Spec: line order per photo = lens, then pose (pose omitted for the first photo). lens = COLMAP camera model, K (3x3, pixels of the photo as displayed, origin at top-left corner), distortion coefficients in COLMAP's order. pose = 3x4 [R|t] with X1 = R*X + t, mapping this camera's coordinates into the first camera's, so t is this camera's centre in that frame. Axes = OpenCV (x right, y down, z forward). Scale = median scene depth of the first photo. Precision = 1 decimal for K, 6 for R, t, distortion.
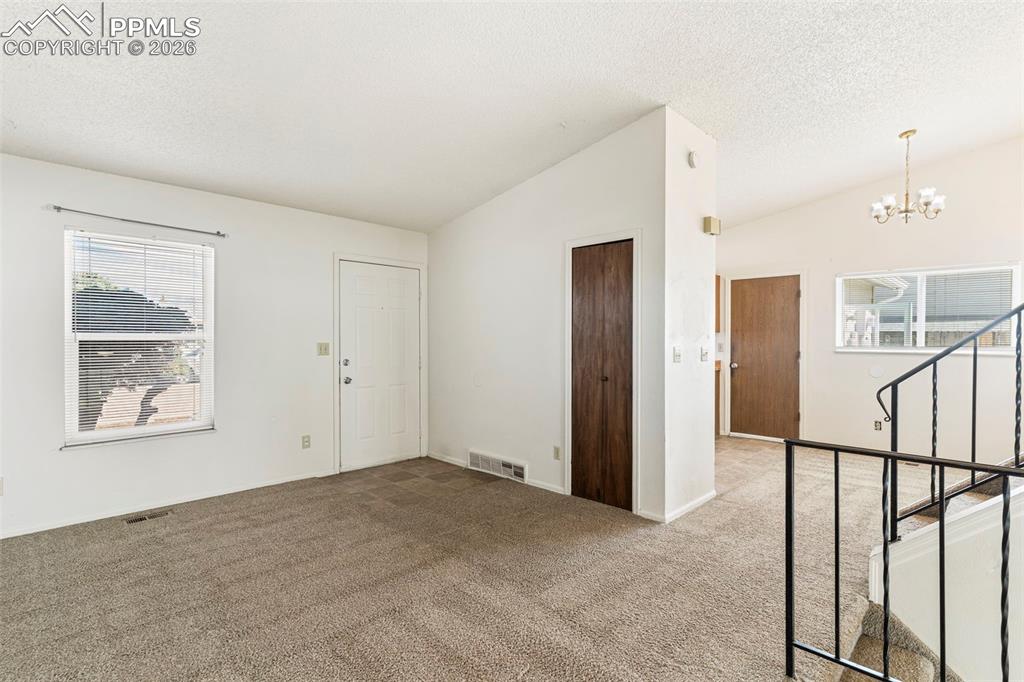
lens RADIAL K [[496.4, 0, 507.8], [0, 496.4, 339.0], [0, 0, 1]] dist [-0.003543, 0.002923]
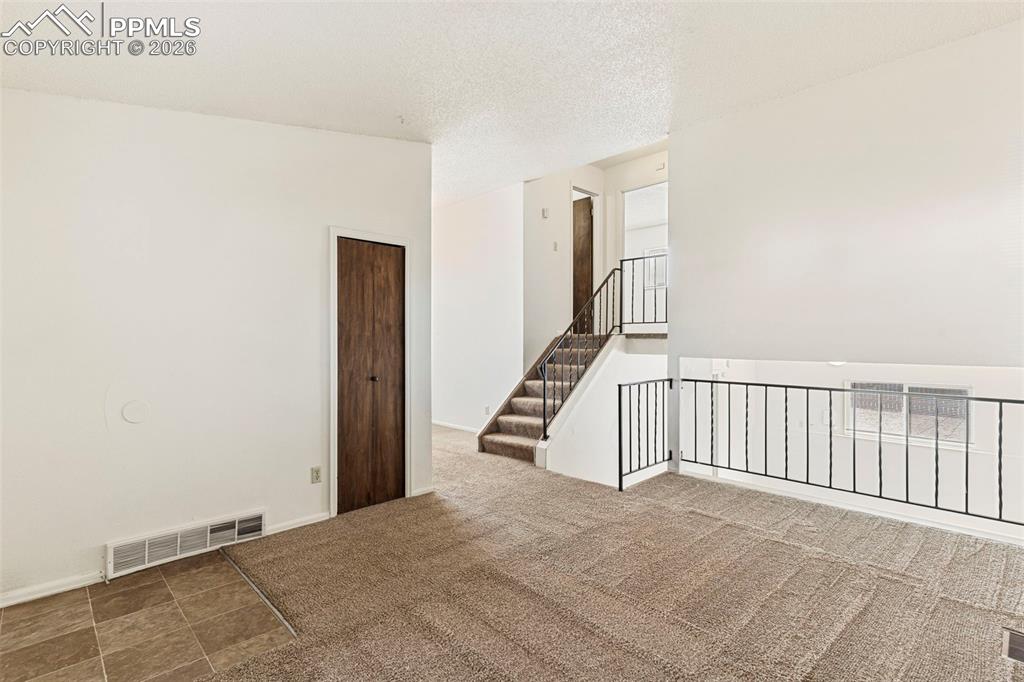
lens RADIAL K [[496.4, 0, 515.0], [0, 496.4, 341.1], [0, 0, 1]] dist [-0.003543, 0.002923]
pose [[-0.014636, -0.001084, 0.999892, -0.771757], [0.001087, 0.999999, 0.001100, 0.003977], [-0.999892, 0.001103, -0.014635, 0.707007]]
